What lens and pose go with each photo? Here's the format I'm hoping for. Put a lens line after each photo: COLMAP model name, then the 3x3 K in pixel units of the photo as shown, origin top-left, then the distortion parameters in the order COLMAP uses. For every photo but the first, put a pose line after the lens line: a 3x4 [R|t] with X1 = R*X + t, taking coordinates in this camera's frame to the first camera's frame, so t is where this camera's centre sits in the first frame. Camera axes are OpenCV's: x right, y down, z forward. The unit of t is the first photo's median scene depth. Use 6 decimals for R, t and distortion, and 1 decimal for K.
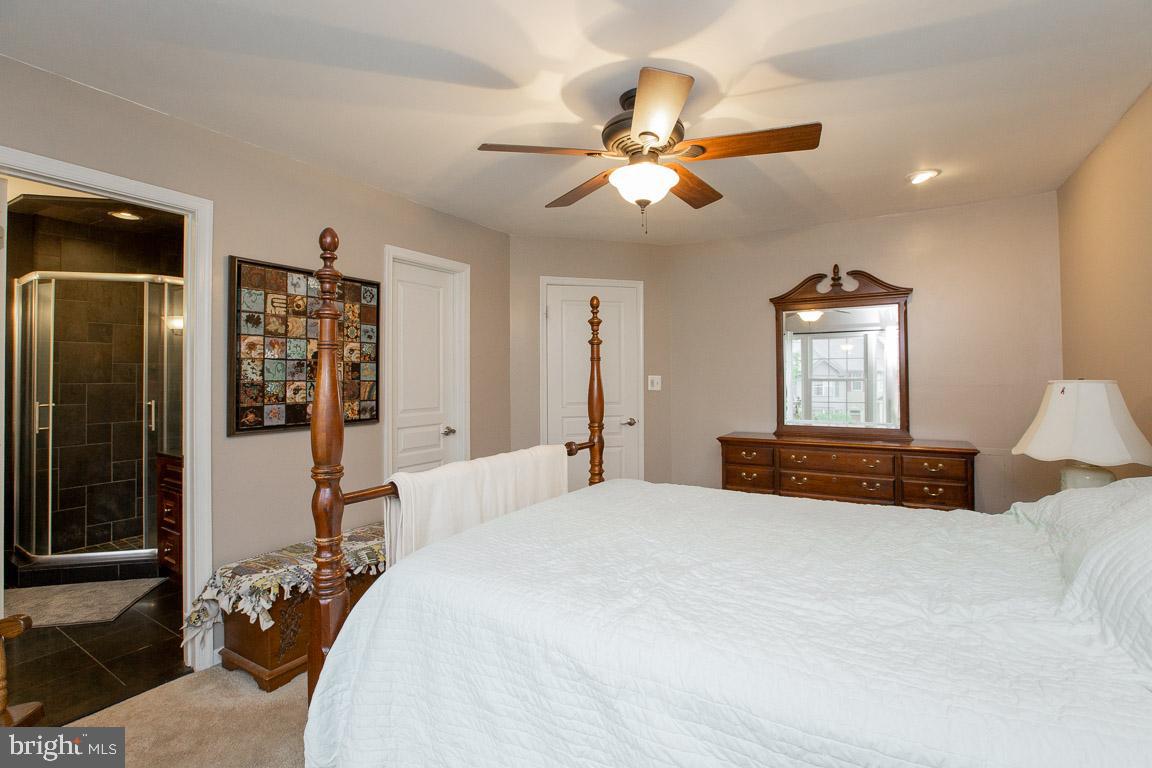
lens RADIAL K [[522.3, 0, 583.5], [0, 522.3, 378.9], [0, 0, 1]] dist [-0.050791, 0.027850]
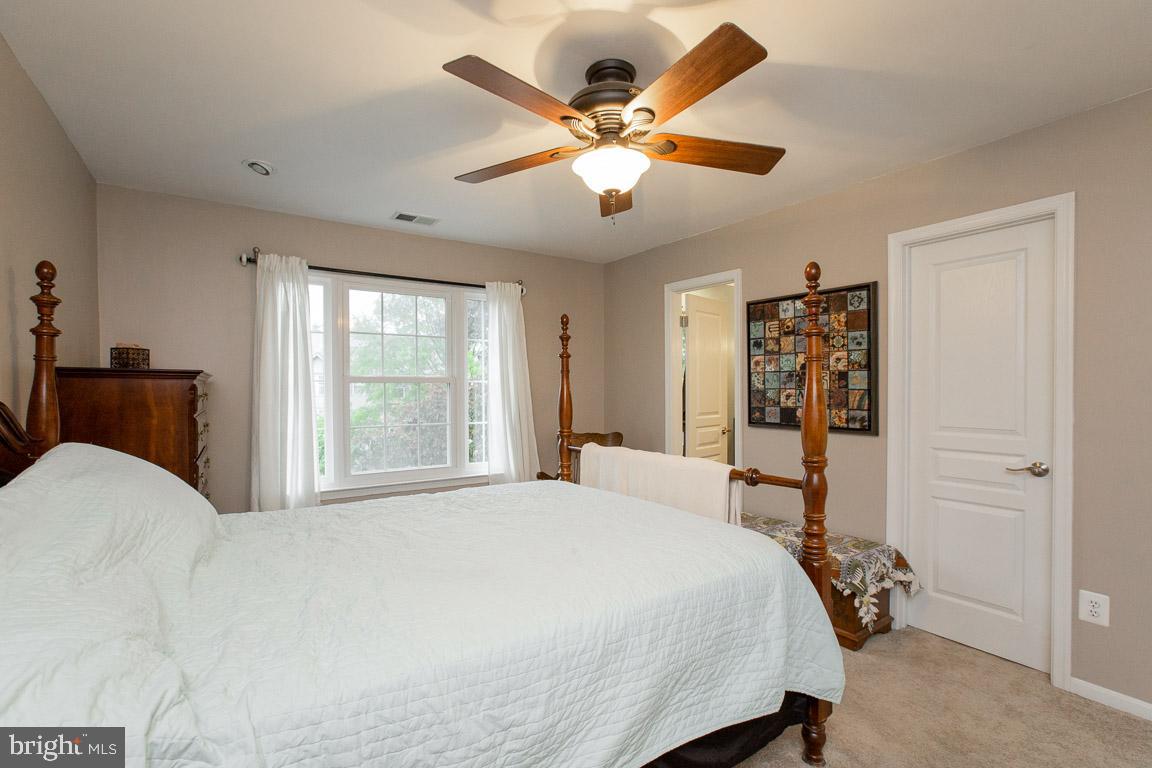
lens RADIAL K [[518.1, 0, 576.2], [0, 518.1, 388.3], [0, 0, 1]] dist [-0.050061, 0.024426]
pose [[-0.403698, 0.004026, -0.914883, 0.758129], [-0.001409, 0.999986, 0.005022, -0.002495], [0.914891, 0.003317, -0.403687, 1.033702]]
